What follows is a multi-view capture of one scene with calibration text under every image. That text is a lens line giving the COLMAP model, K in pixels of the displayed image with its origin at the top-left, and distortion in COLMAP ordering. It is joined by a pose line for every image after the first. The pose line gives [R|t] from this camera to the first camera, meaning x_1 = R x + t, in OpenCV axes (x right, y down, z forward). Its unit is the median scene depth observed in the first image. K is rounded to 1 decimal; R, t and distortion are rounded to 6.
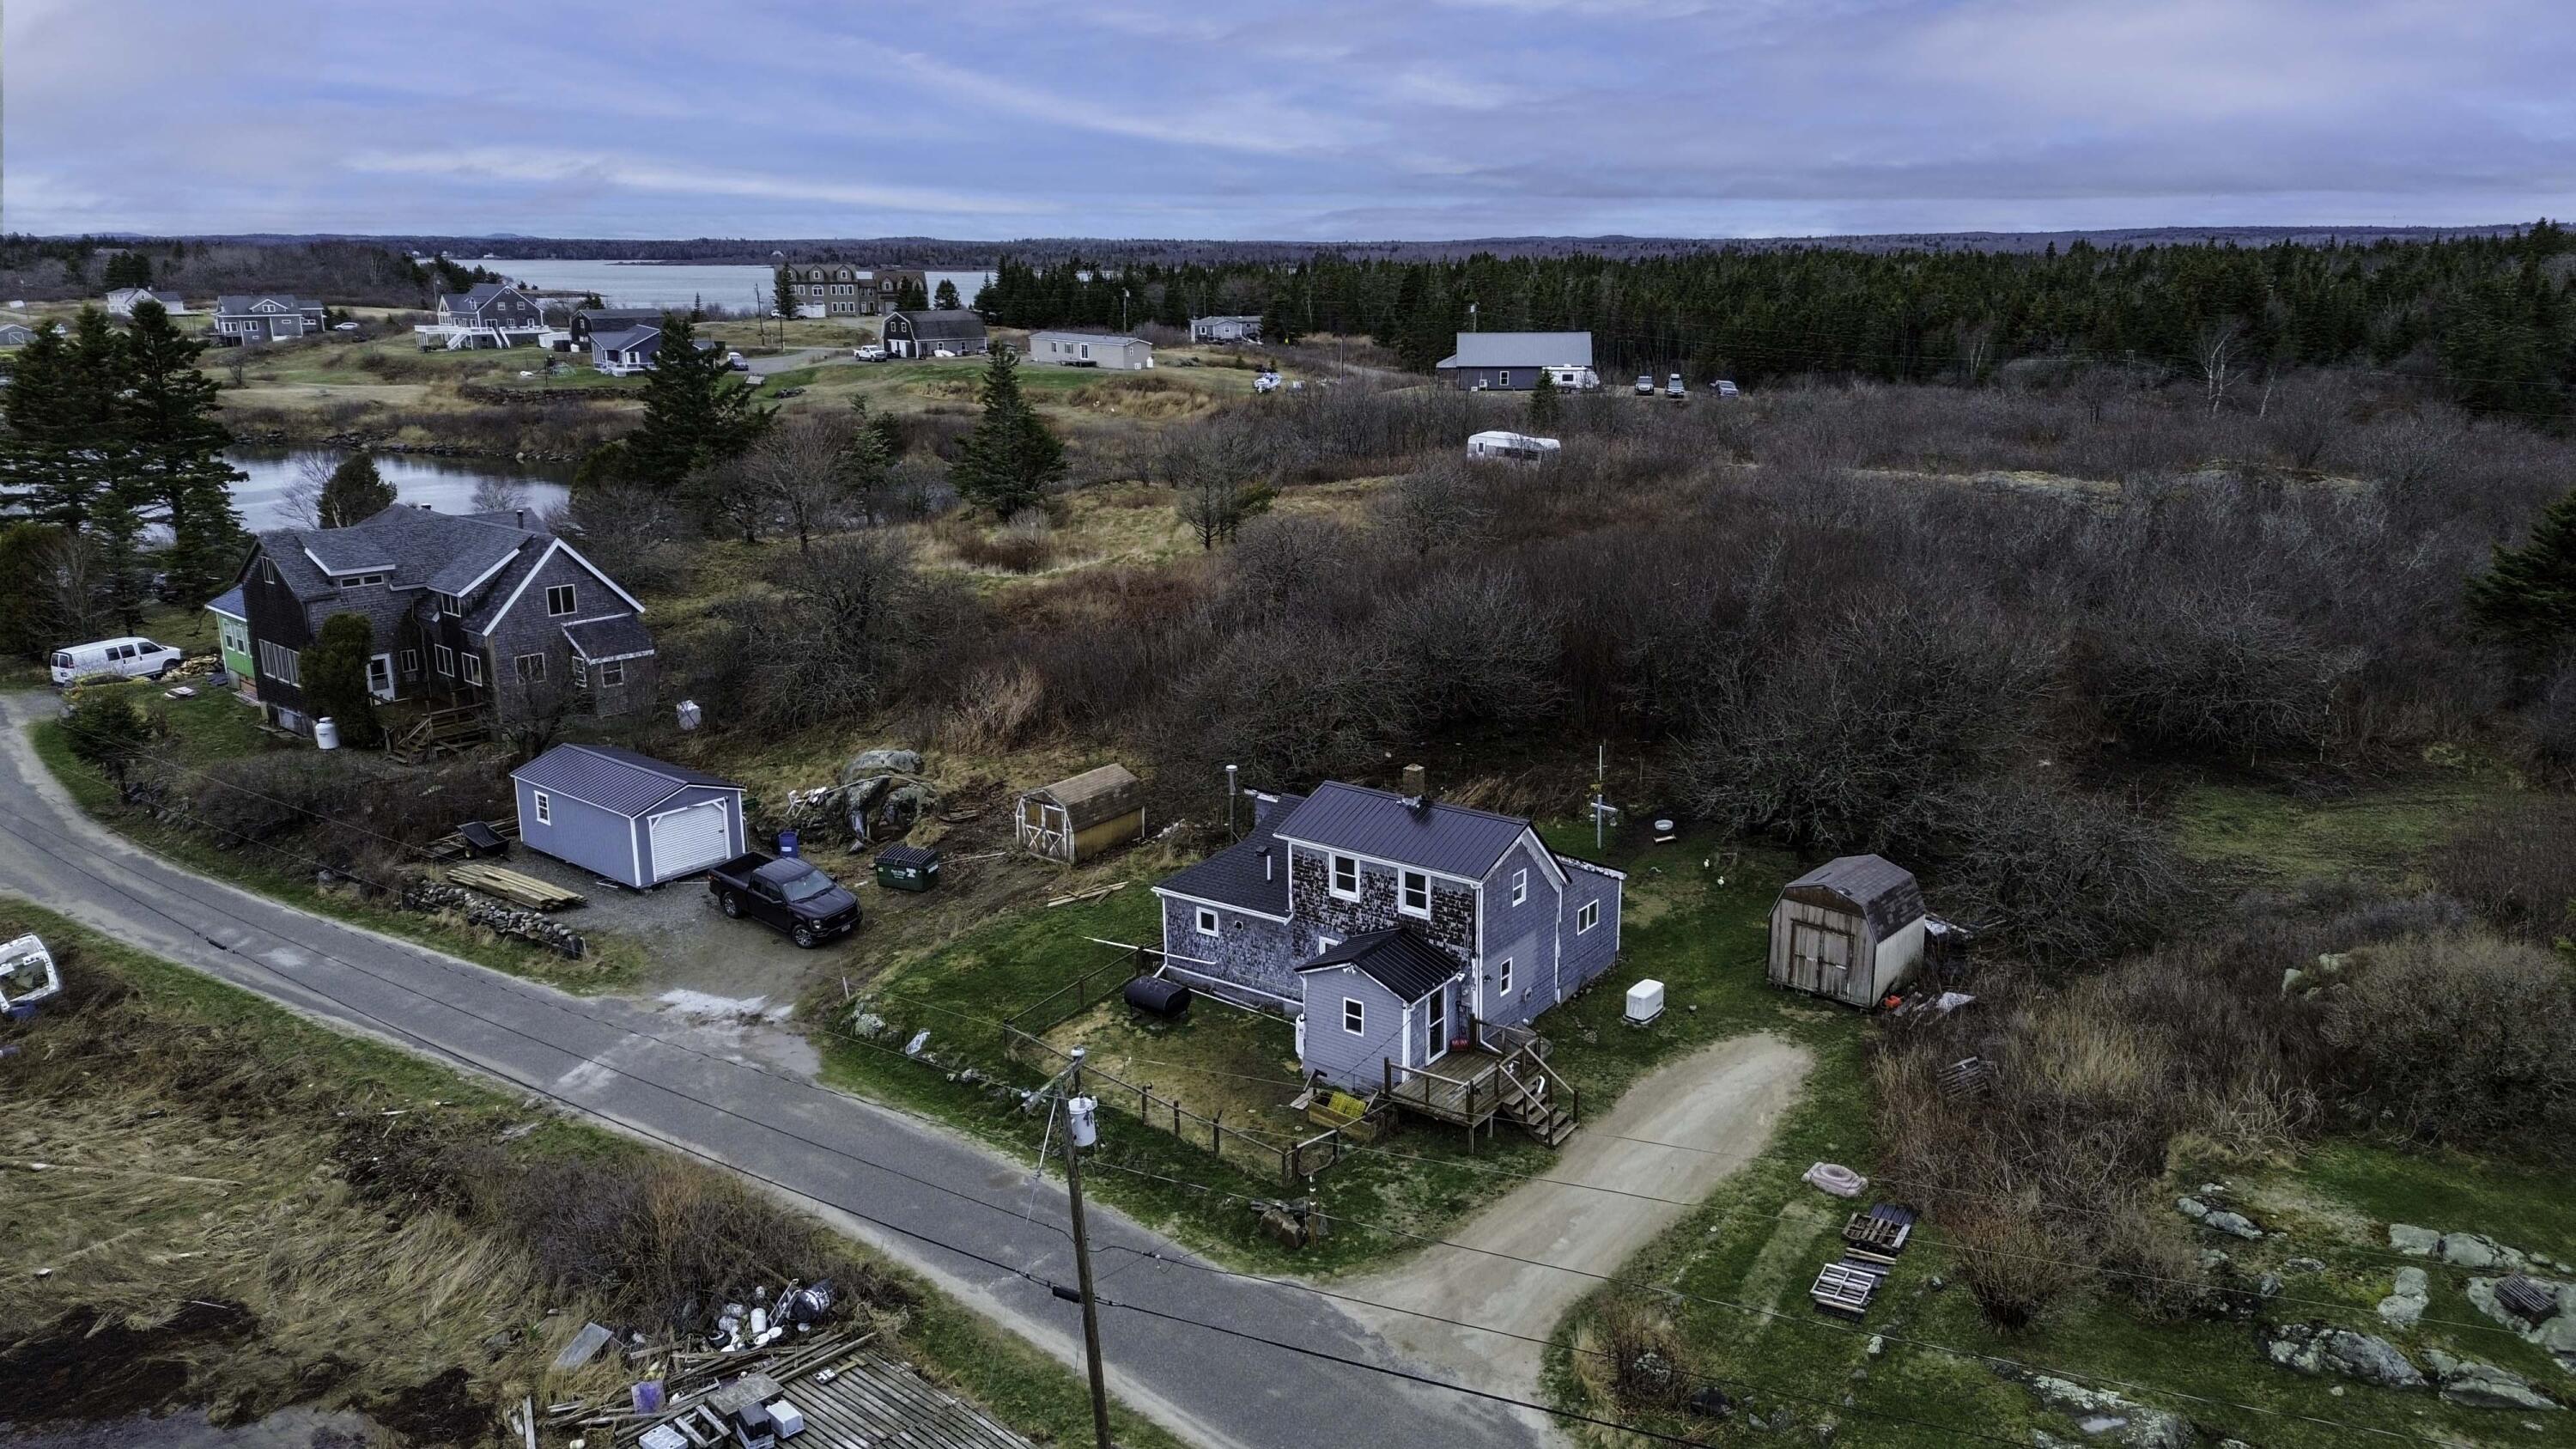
lens RADIAL K [[1810.3, 0, 1287.3], [0, 1810.3, 646.9], [0, 0, 1]] dist [0.074235, -0.064419]
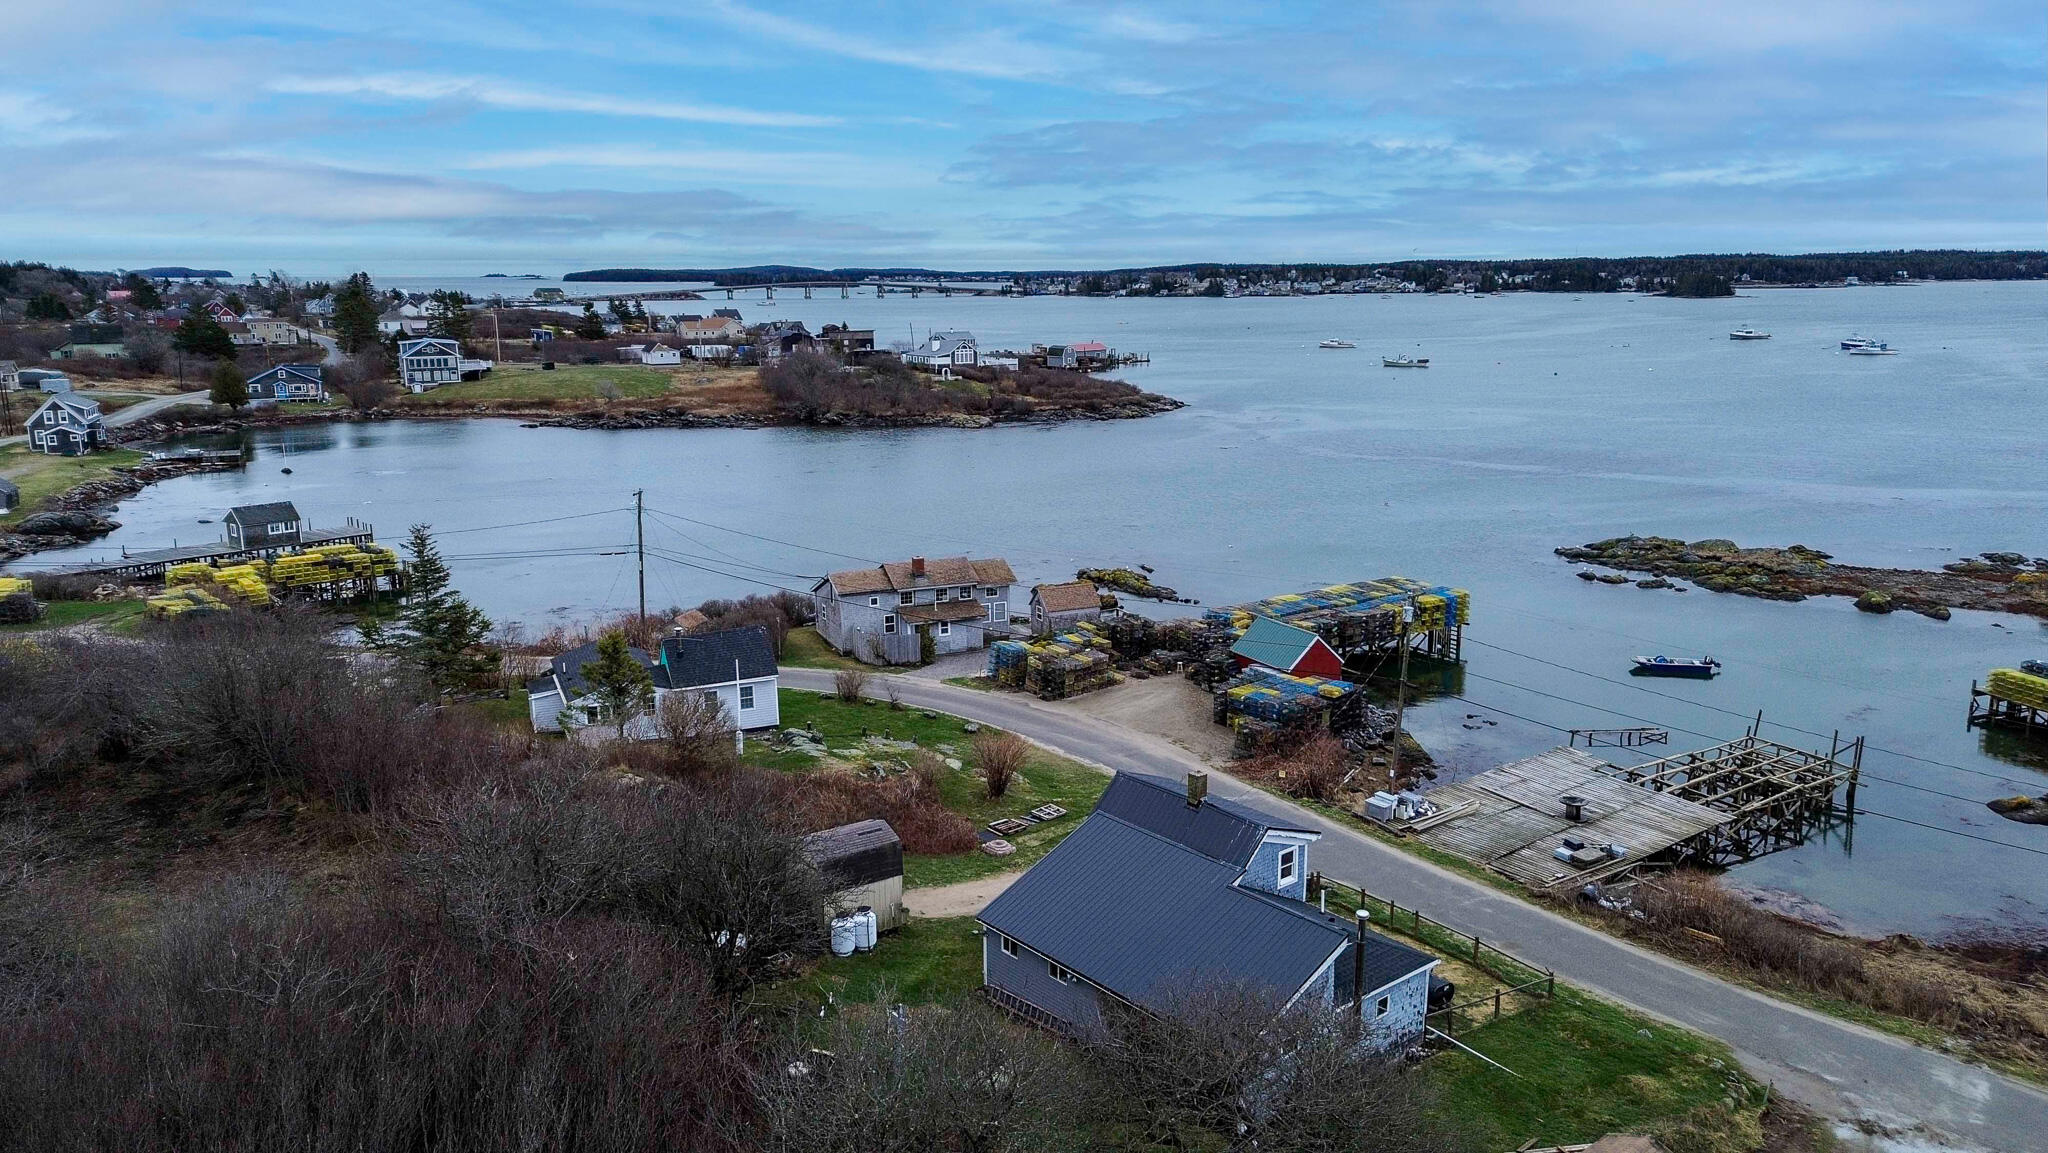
lens RADIAL K [[1441.9, 0, 1033.6], [0, 1441.9, 580.4], [0, 0, 1]] dist [0.079861, -0.084157]
pose [[-0.971512, -0.041115, 0.233395, -0.039391], [0.058721, 0.912363, 0.405150, -0.439680], [-0.229598, 0.407313, -0.883957, 1.852196]]
